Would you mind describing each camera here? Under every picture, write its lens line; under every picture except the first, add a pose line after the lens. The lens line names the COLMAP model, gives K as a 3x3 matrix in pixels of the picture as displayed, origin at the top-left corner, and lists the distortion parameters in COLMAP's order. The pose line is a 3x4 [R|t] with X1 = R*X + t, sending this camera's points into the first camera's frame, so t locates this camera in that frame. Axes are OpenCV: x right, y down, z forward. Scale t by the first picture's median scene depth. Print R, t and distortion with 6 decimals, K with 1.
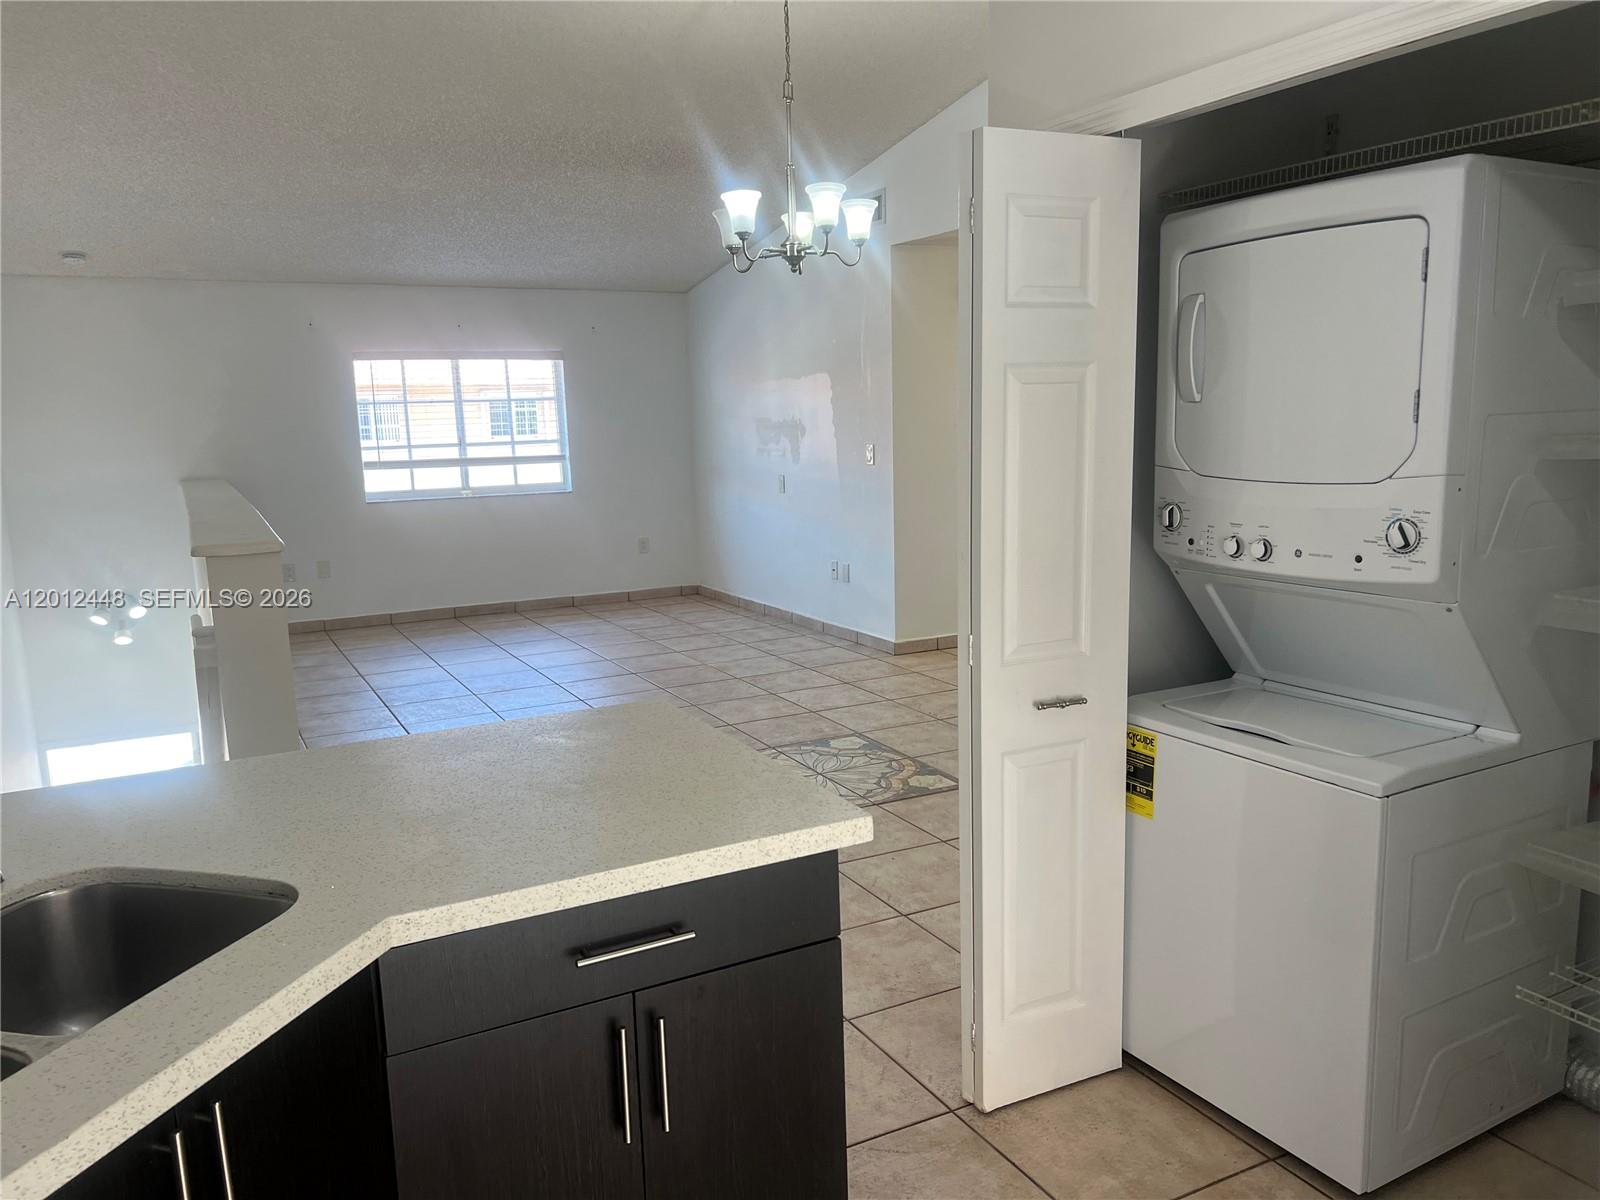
lens RADIAL K [[1206.5, 0, 819.5], [0, 1206.5, 623.7], [0, 0, 1]] dist [0.072723, -0.155985]
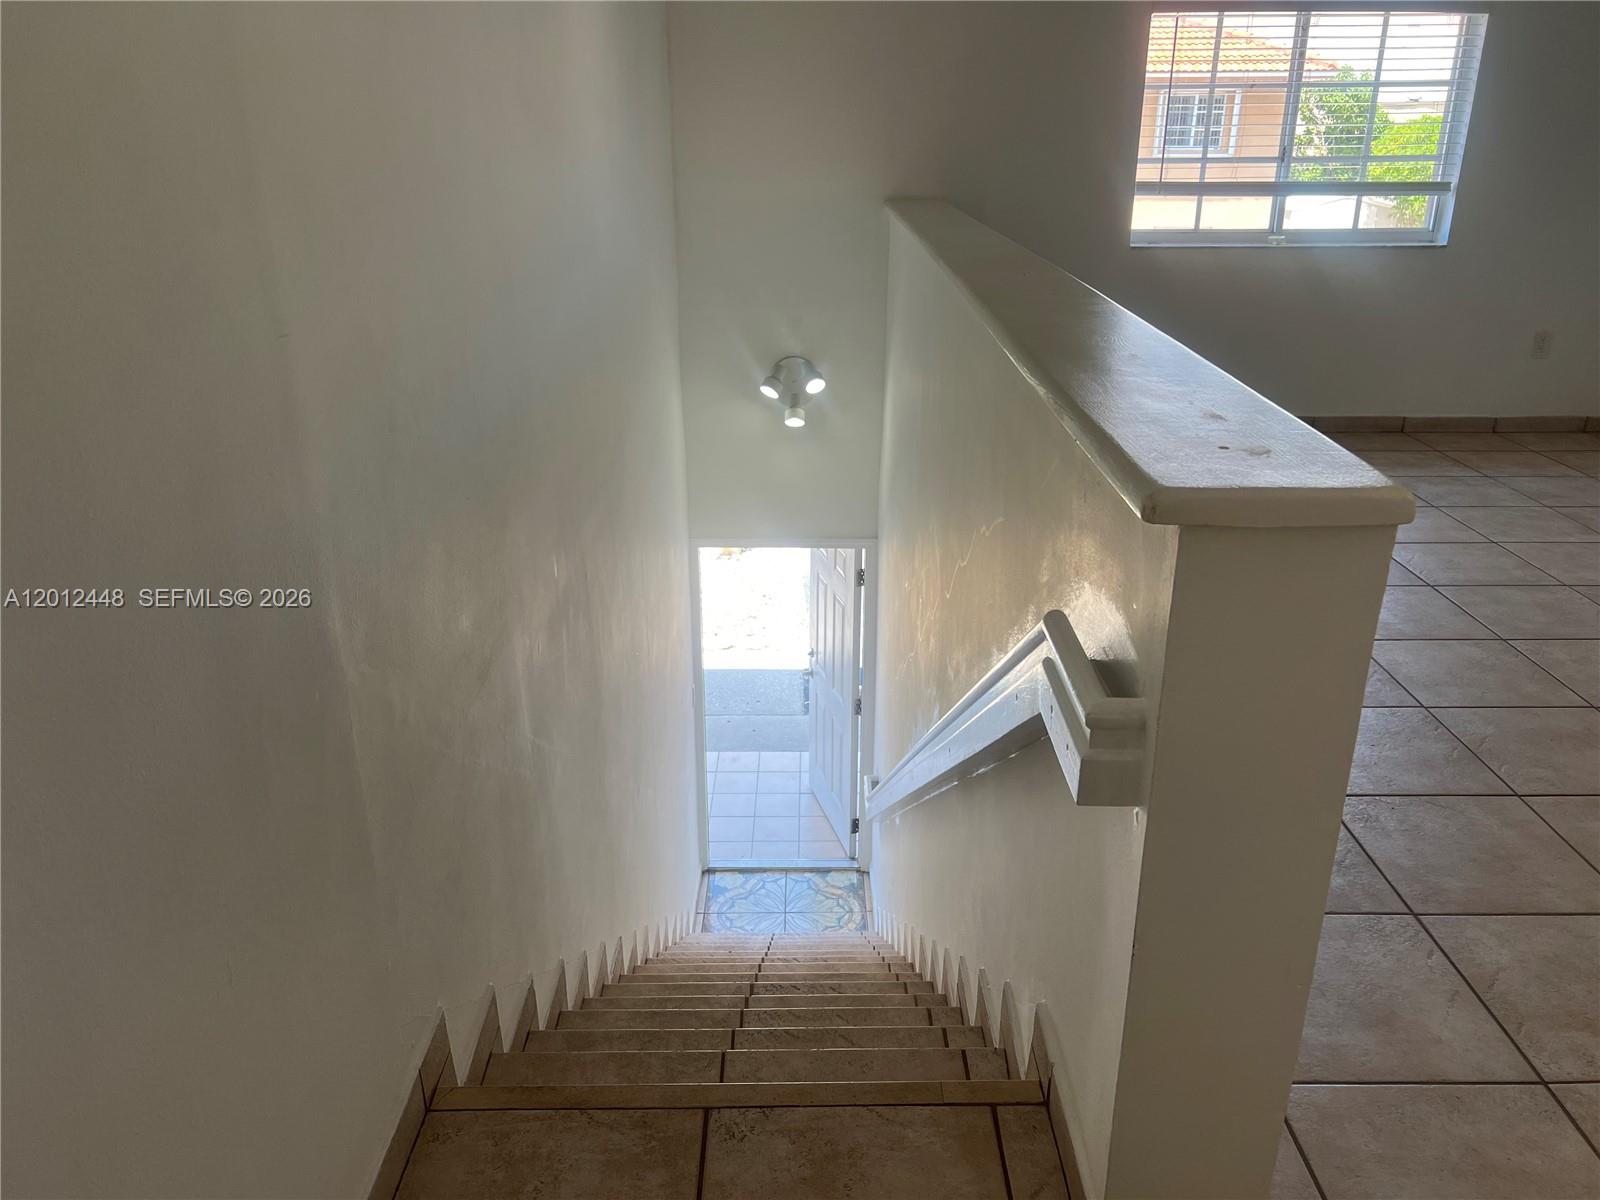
lens RADIAL K [[1203.9, 0, 804.0], [0, 1203.9, 629.3], [0, 0, 1]] dist [0.002356, 0.003262]
pose [[0.881492, 0.205594, -0.425091, -0.289302], [-0.104101, 0.962701, 0.249738, -0.061718], [0.460581, -0.175890, 0.870016, 0.429733]]
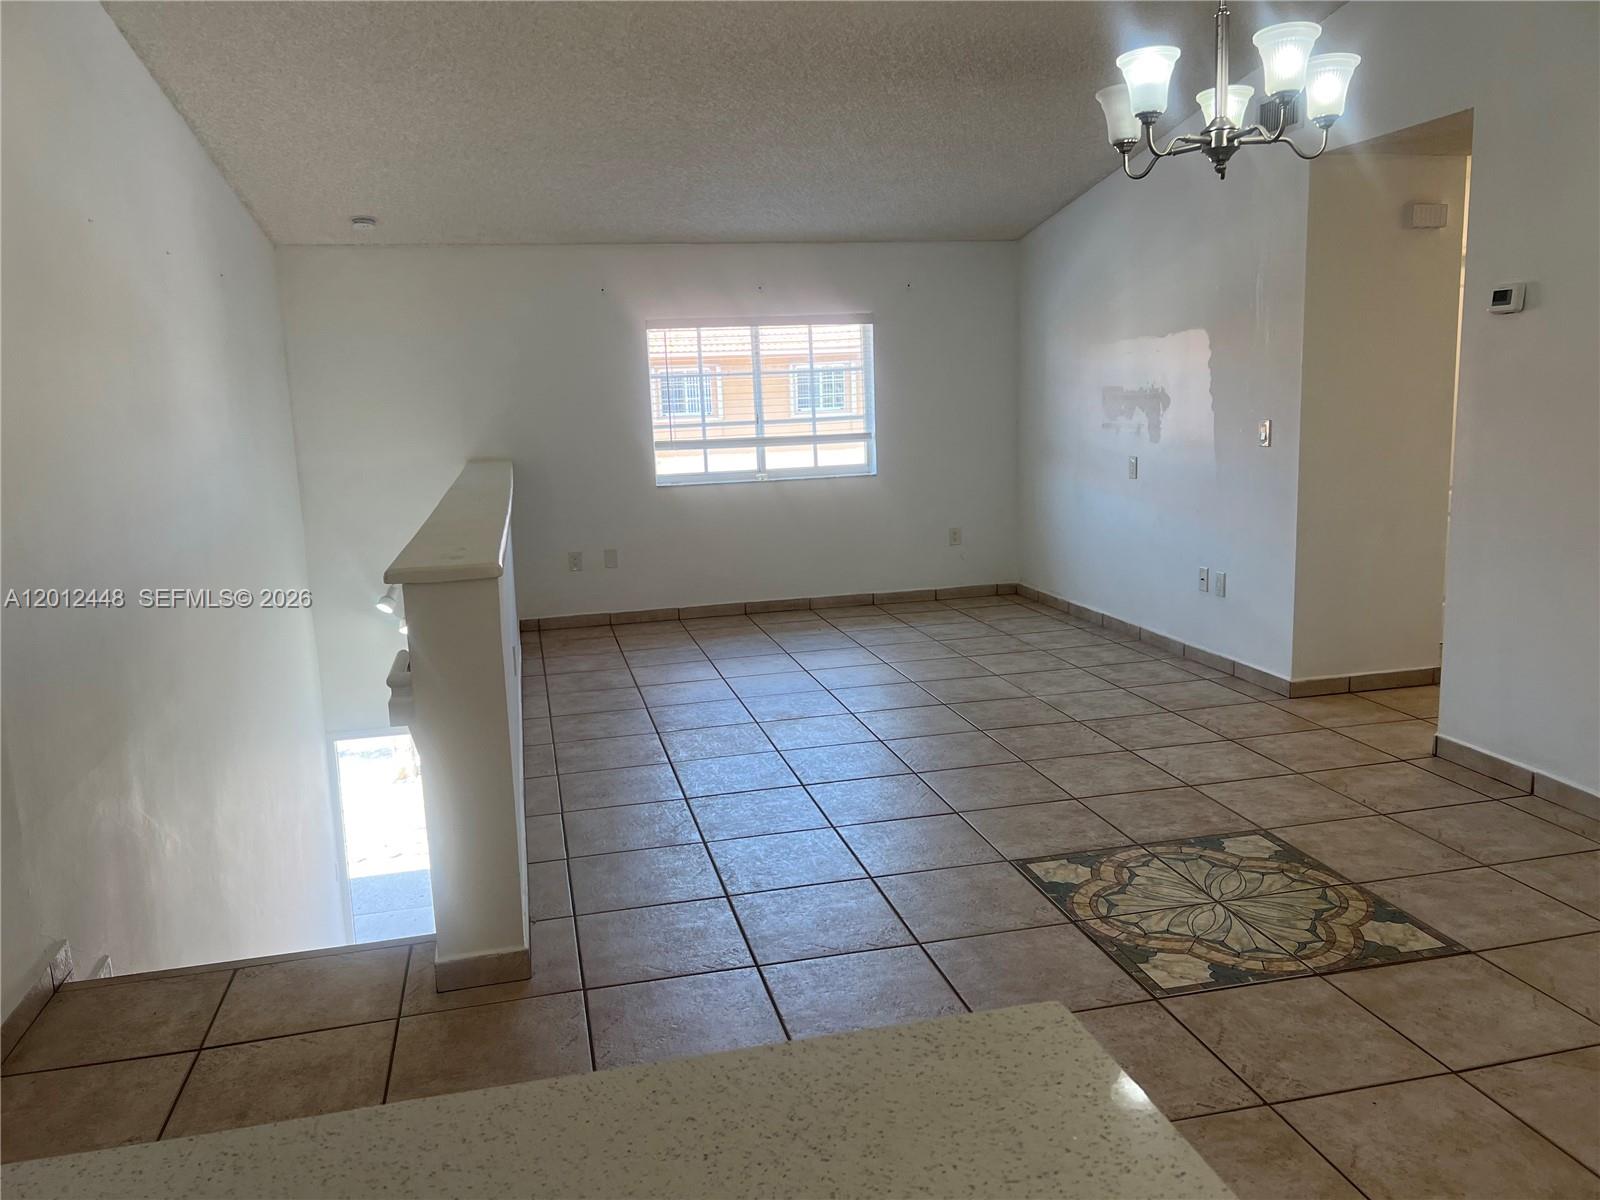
lens RADIAL K [[1210.0, 0, 793.6], [0, 1210.0, 598.6], [0, 0, 1]] dist [0.053899, -0.070872]
pose [[0.964473, 0.034529, -0.261916, -0.046590], [-0.033136, 0.999403, 0.009733, -0.039302], [0.262096, -0.000708, 0.965042, 0.212386]]
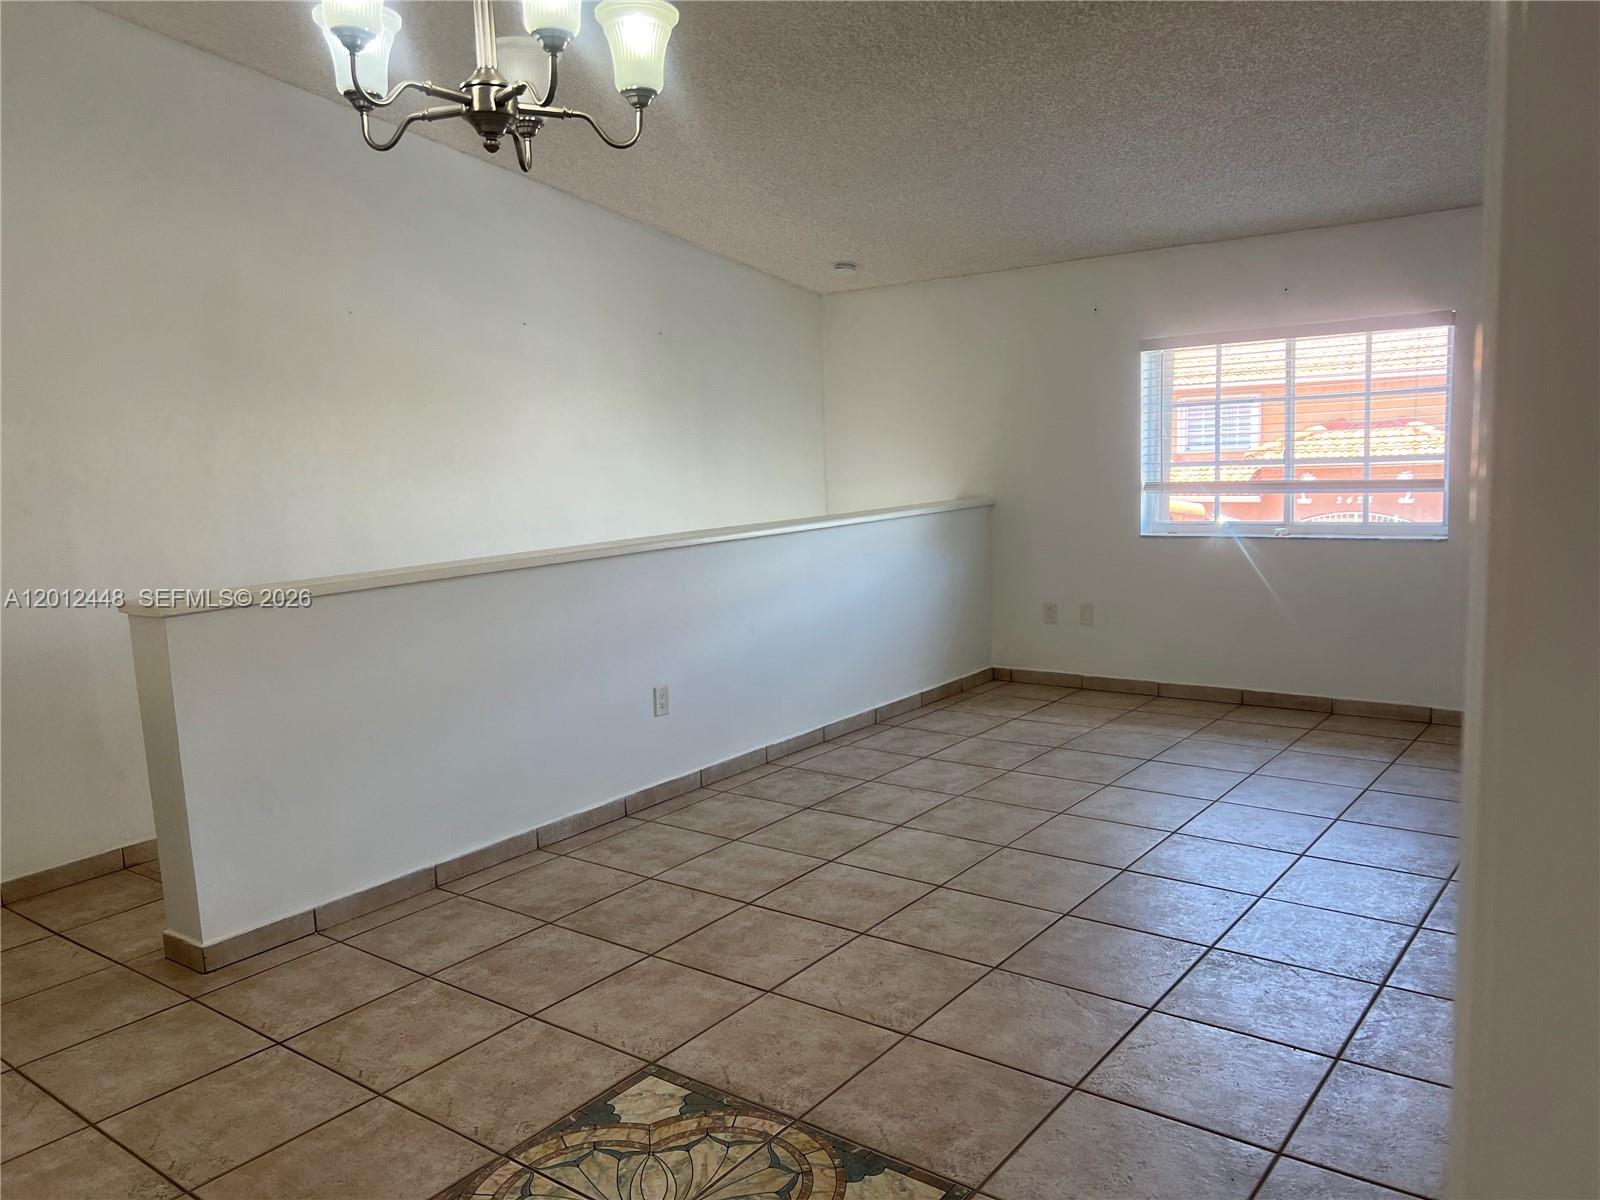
lens RADIAL K [[1210.0, 0, 793.6], [0, 1210.0, 598.6], [0, 0, 1]] dist [0.053899, -0.070872]
pose [[0.405620, 0.121941, -0.905871, 0.335752], [-0.128526, 0.988824, 0.075557, -0.126340], [0.904960, 0.085781, 0.416760, 0.677916]]
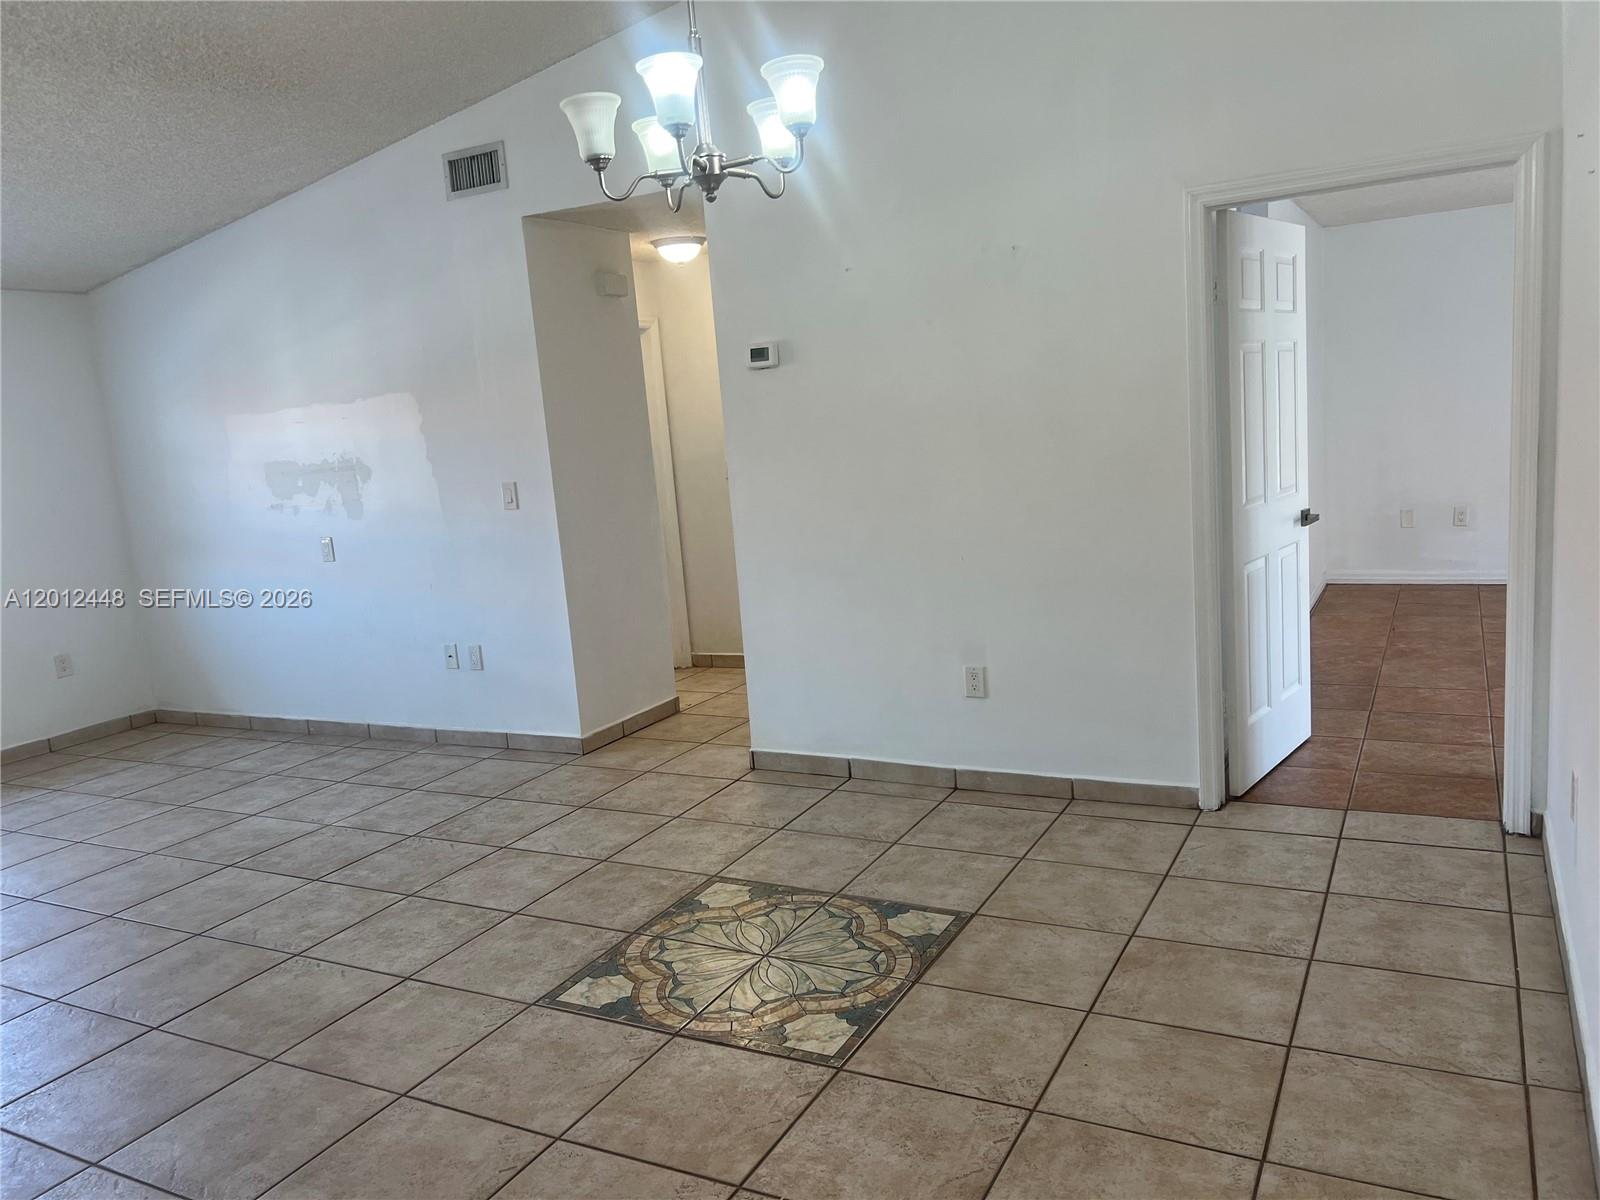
lens RADIAL K [[1210.0, 0, 793.6], [0, 1210.0, 598.6], [0, 0, 1]] dist [0.053899, -0.070872]
pose [[0.833645, -0.129196, 0.536977, -0.261725], [0.158228, 0.987369, -0.008086, -0.050873], [-0.529150, 0.091706, 0.843558, 0.331415]]
